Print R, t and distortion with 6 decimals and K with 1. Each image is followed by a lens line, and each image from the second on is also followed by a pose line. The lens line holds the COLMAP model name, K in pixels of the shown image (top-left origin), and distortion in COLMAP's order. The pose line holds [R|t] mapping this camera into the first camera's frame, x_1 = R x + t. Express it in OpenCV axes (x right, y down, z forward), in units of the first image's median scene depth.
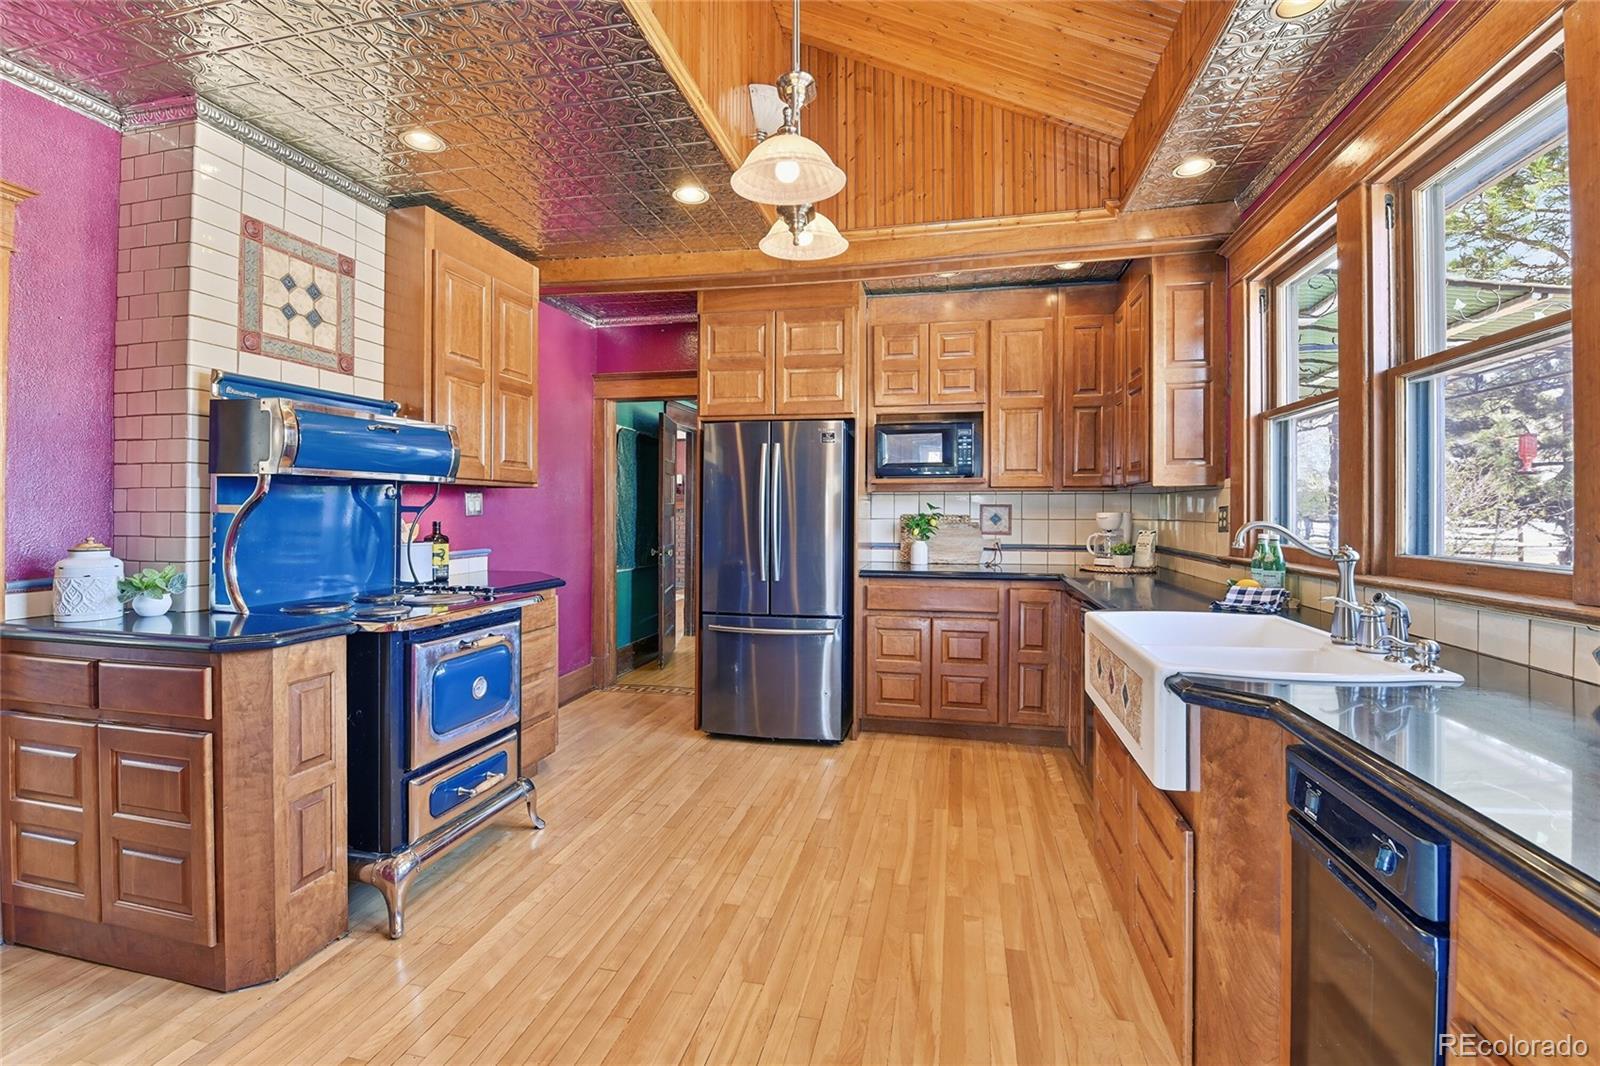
lens RADIAL K [[693.9, 0, 811.6], [0, 693.9, 503.3], [0, 0, 1]] dist [-0.012979, -0.005706]
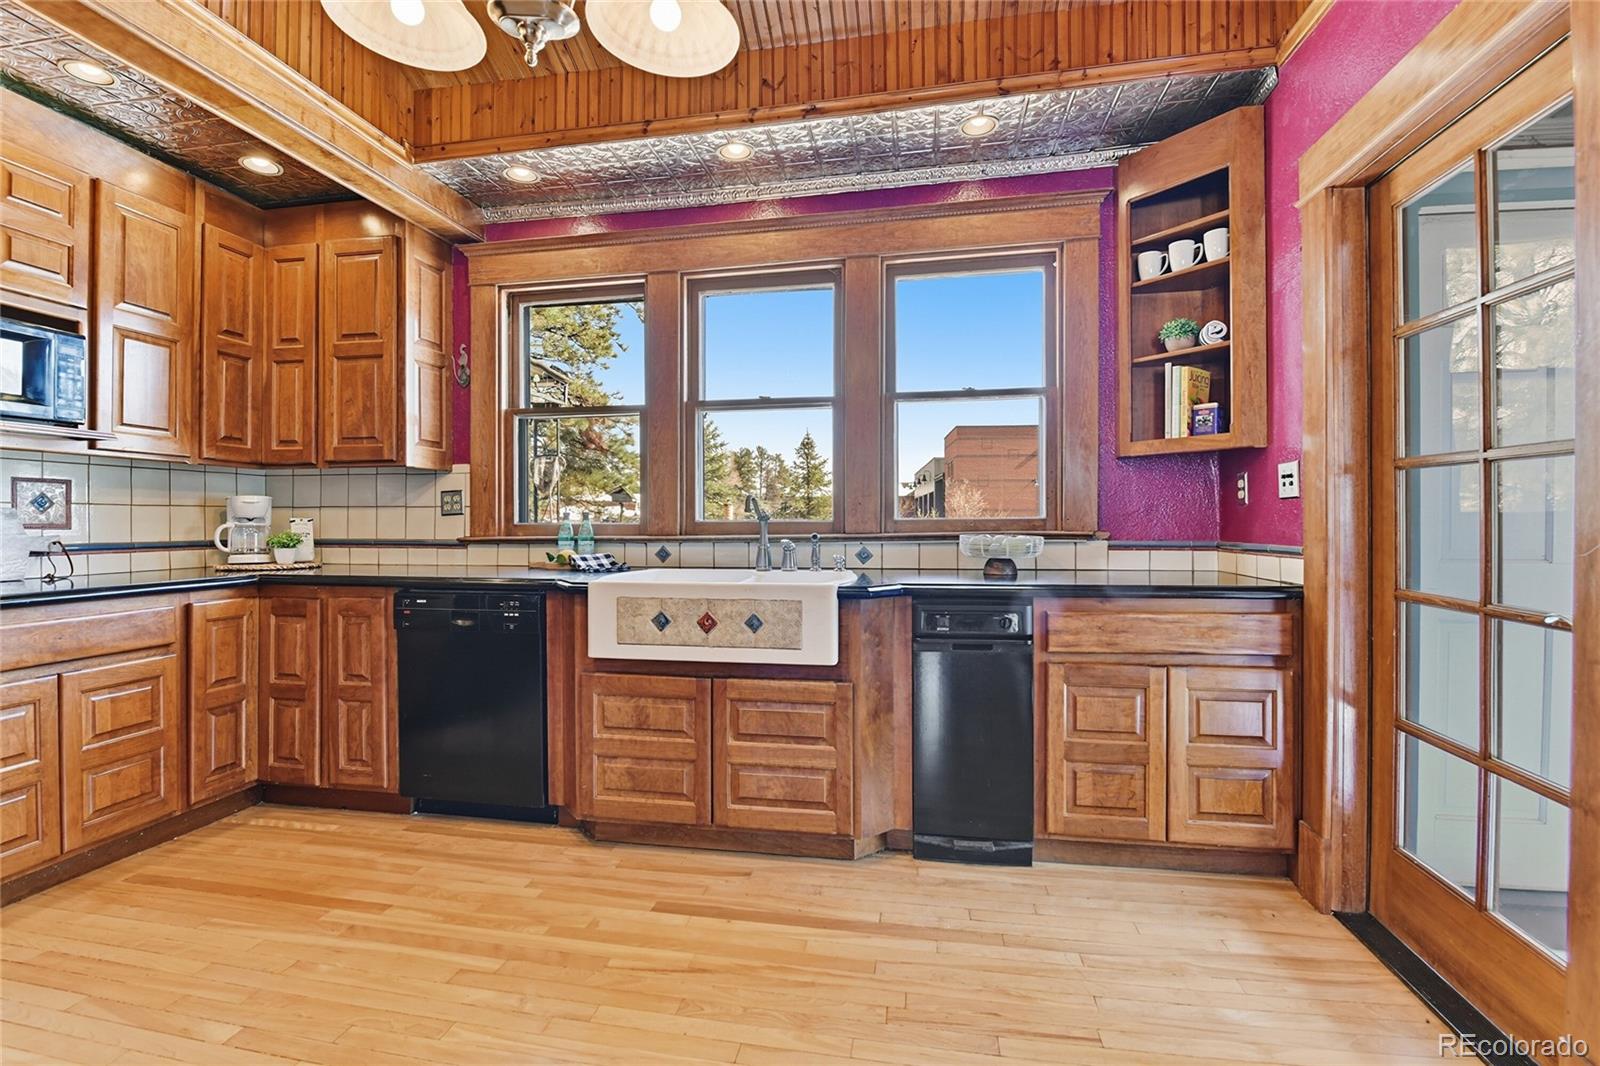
lens RADIAL K [[693.9, 0, 788.2], [0, 693.9, 520.1], [0, 0, 1]] dist [-0.012979, -0.005706]
pose [[-0.027905, 0.001512, 0.999609, -0.448369], [-0.008698, 0.999961, -0.001756, 0.044474], [-0.999573, -0.008744, -0.027891, 0.505417]]
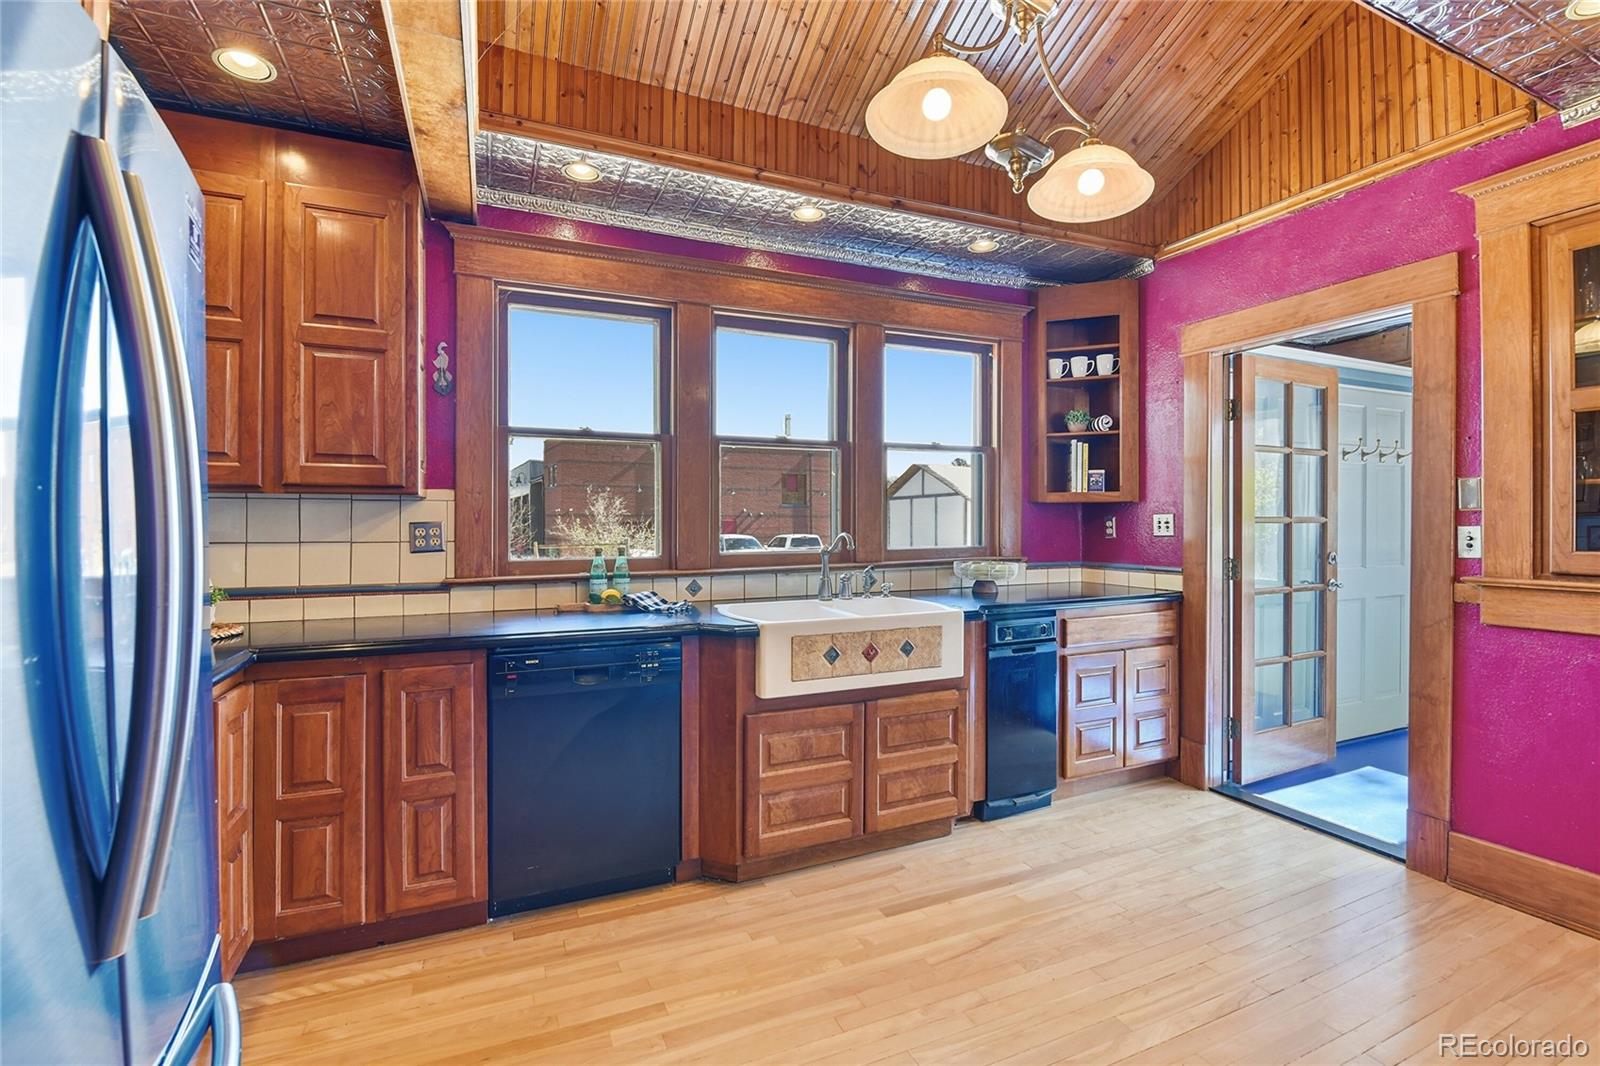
lens RADIAL K [[693.9, 0, 787.1], [0, 693.9, 520.3], [0, 0, 1]] dist [-0.012979, -0.005706]
pose [[-0.571416, 0.006160, 0.820638, -0.335586], [-0.006634, 0.999904, -0.012125, 0.009440], [-0.820634, -0.012373, -0.571320, 1.085043]]
